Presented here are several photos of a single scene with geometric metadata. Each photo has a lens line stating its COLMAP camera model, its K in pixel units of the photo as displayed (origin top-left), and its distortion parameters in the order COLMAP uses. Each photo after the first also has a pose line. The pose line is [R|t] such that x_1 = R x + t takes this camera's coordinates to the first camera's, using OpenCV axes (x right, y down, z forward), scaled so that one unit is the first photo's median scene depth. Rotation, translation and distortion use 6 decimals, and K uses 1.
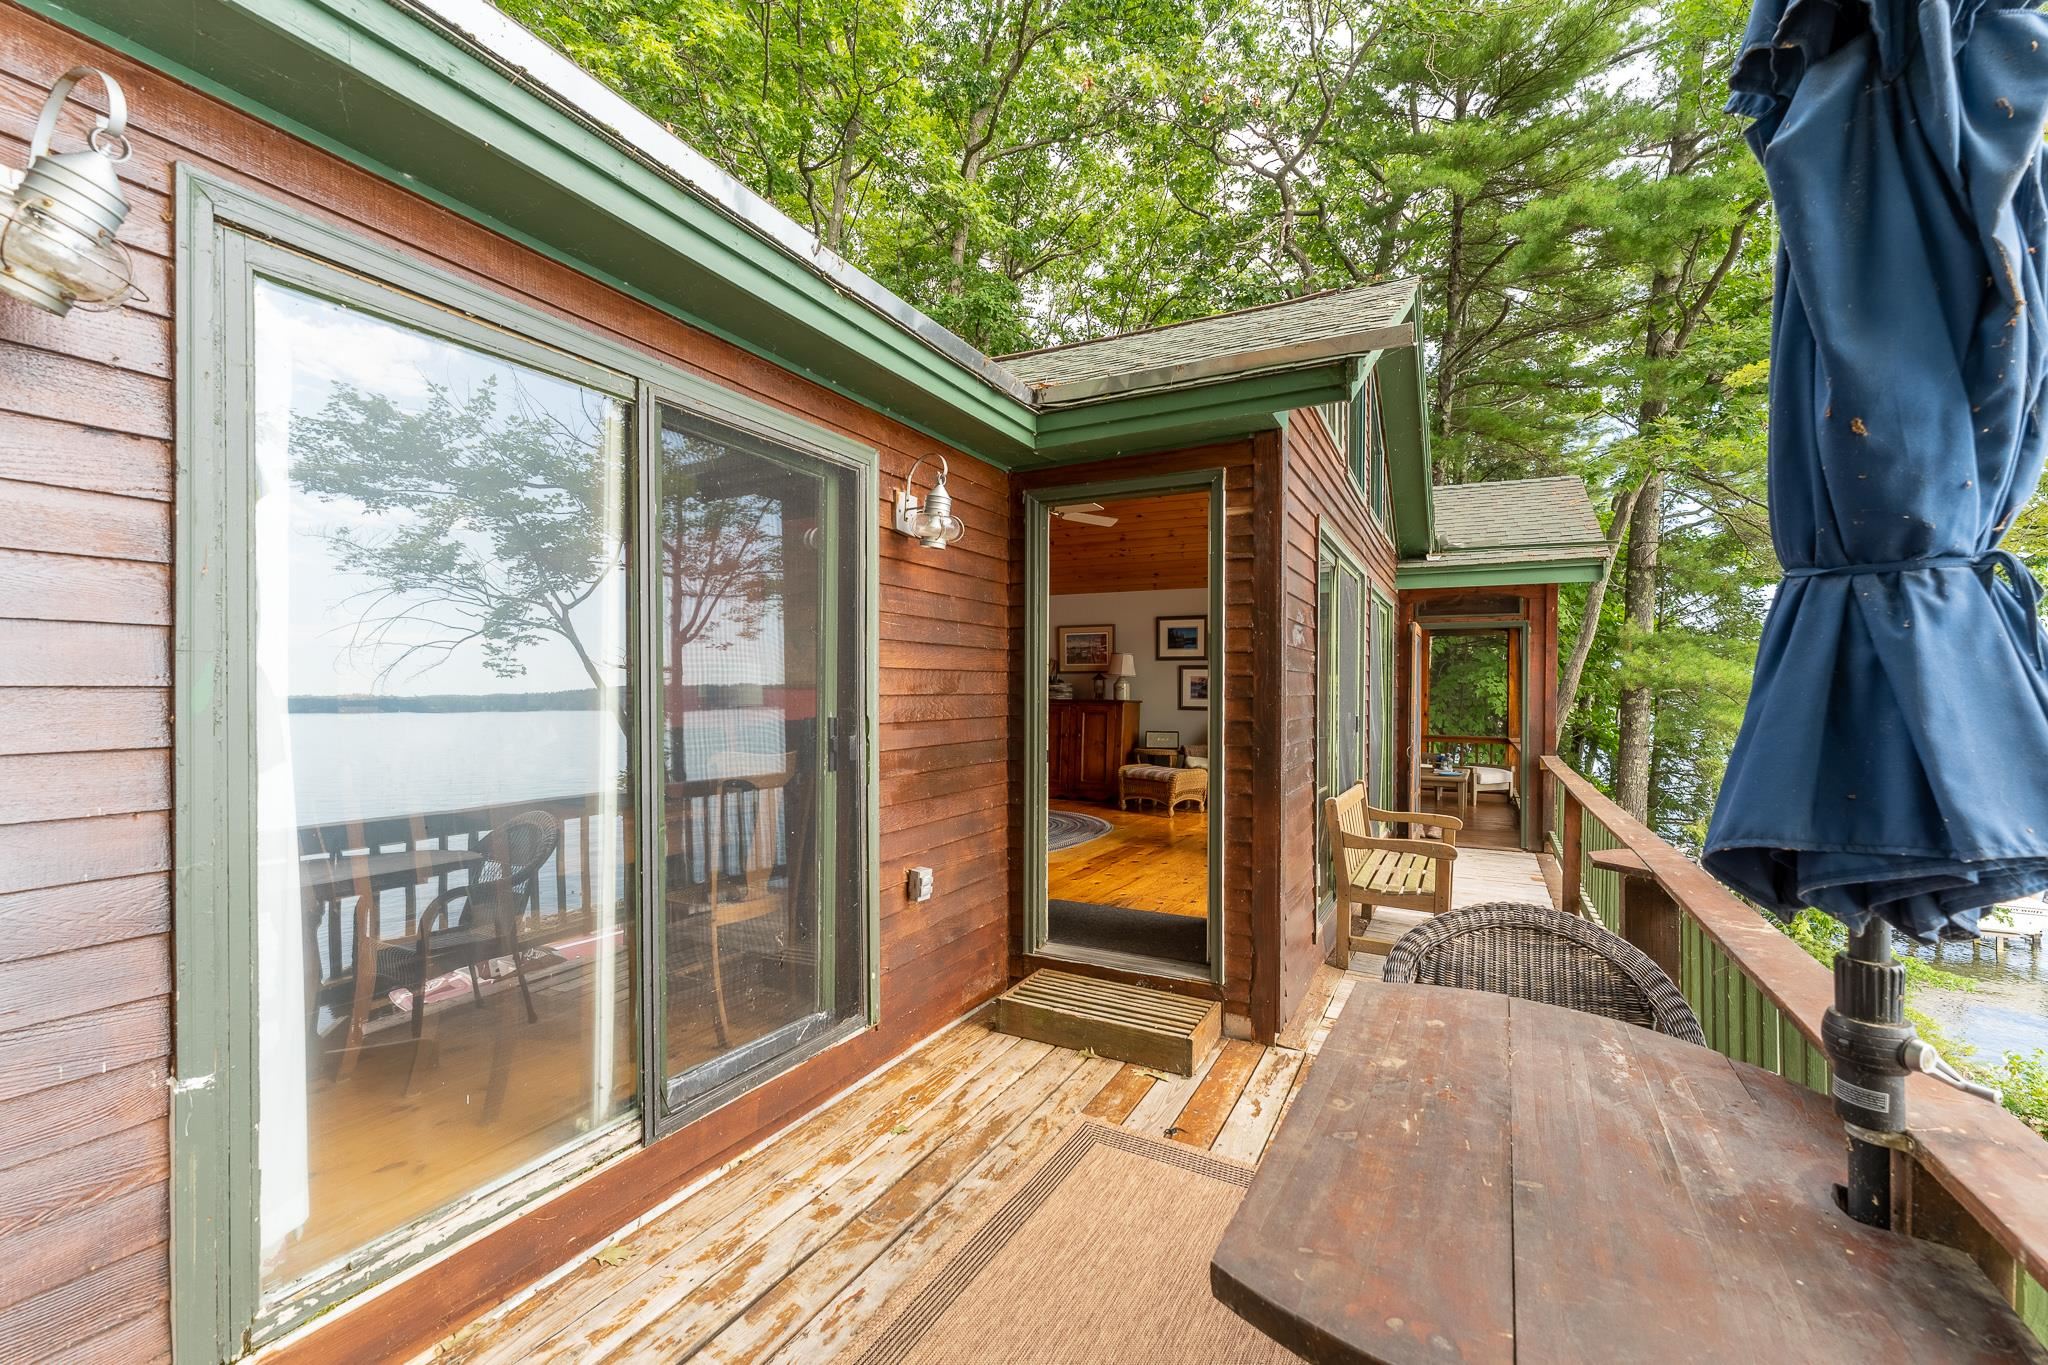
lens RADIAL K [[846.6, 0, 1029.4], [0, 846.6, 686.5], [0, 0, 1]] dist [0.002536, 0.000355]
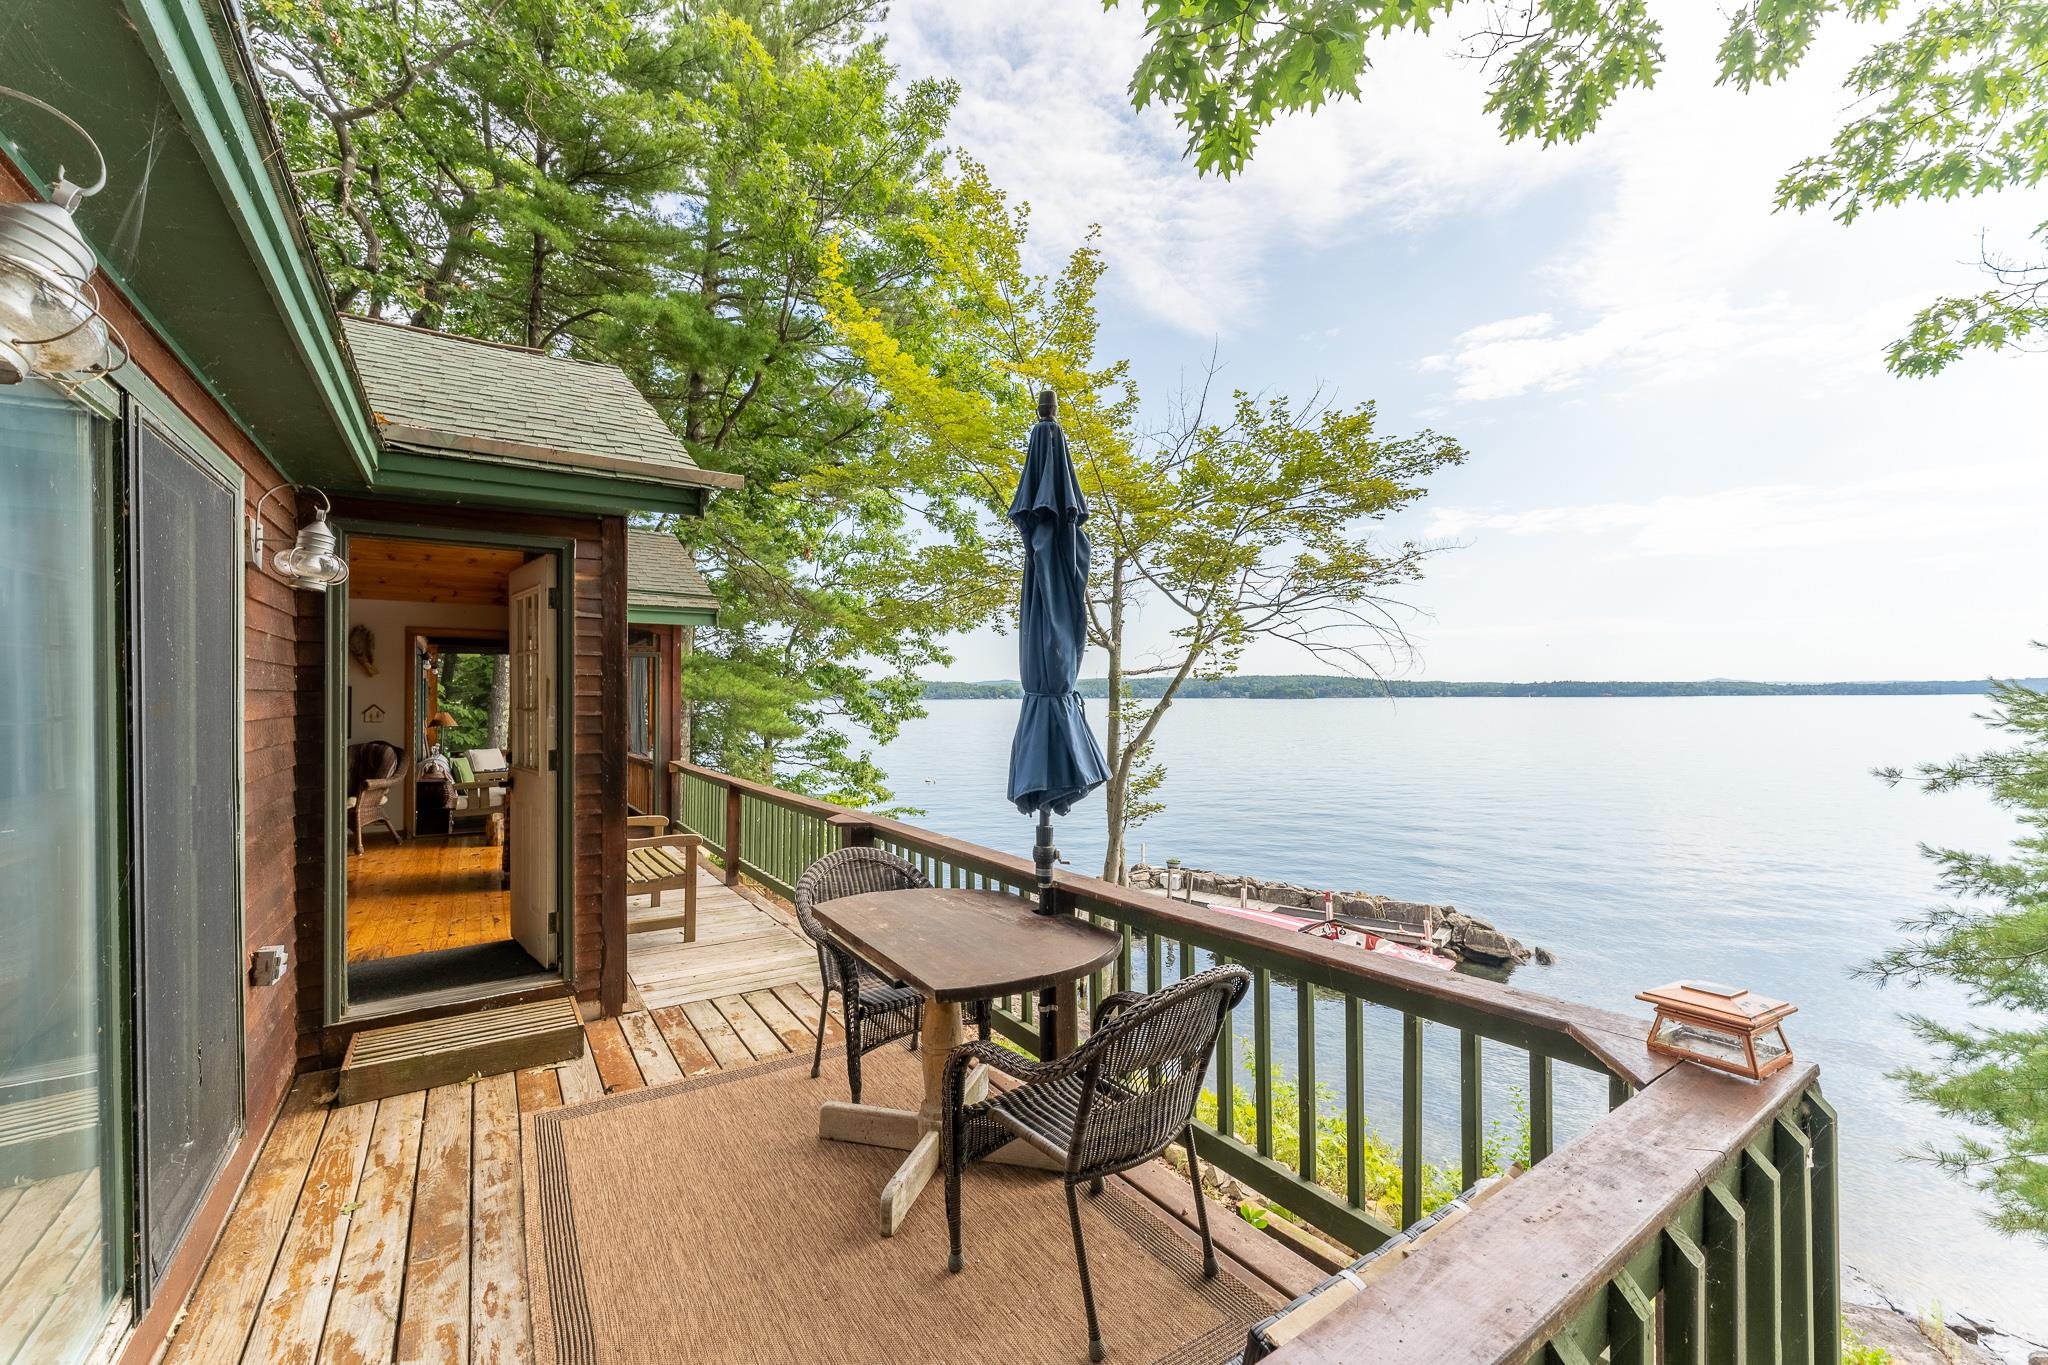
lens RADIAL K [[828.6, 0, 1027.9], [0, 828.6, 688.6], [0, 0, 1]] dist [0.000077, 0.000375]
pose [[0.471235, 0.000633, 0.882008, -0.458106], [0.003989, 0.999988, -0.002849, -0.042071], [-0.881999, 0.004861, 0.471227, -0.087052]]
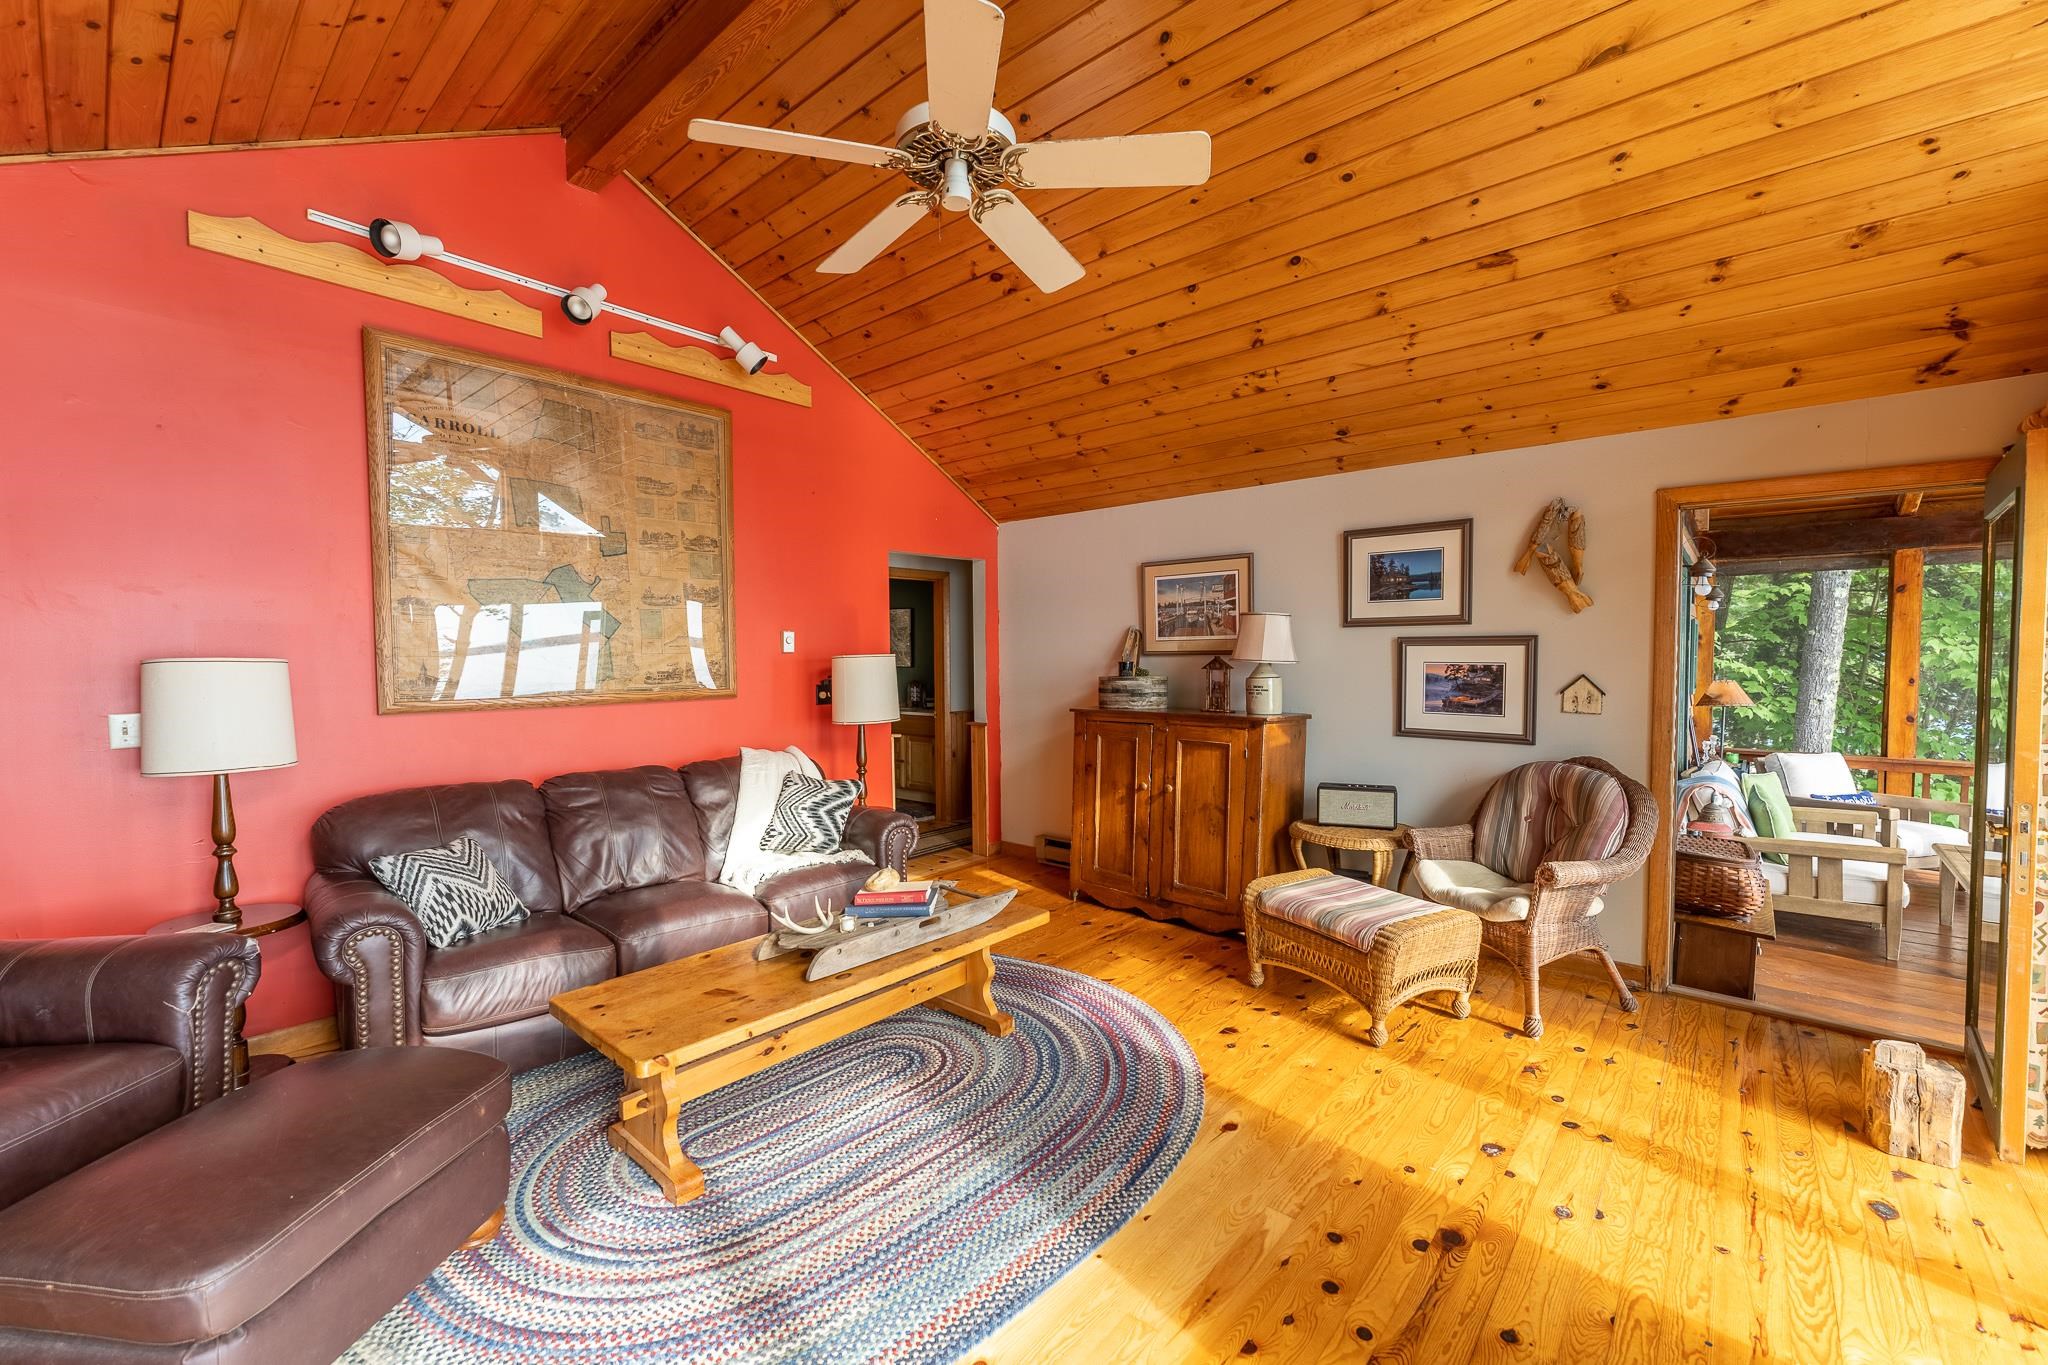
lens RADIAL K [[824.1, 0, 1030.3], [0, 824.1, 686.0], [0, 0, 1]] dist [0.002001, 0.000406]
pose [[0.976455, -0.004932, -0.215664, 0.199936], [0.013898, 0.999100, 0.040079, -0.047212], [0.215272, -0.042133, 0.975645, 1.306495]]
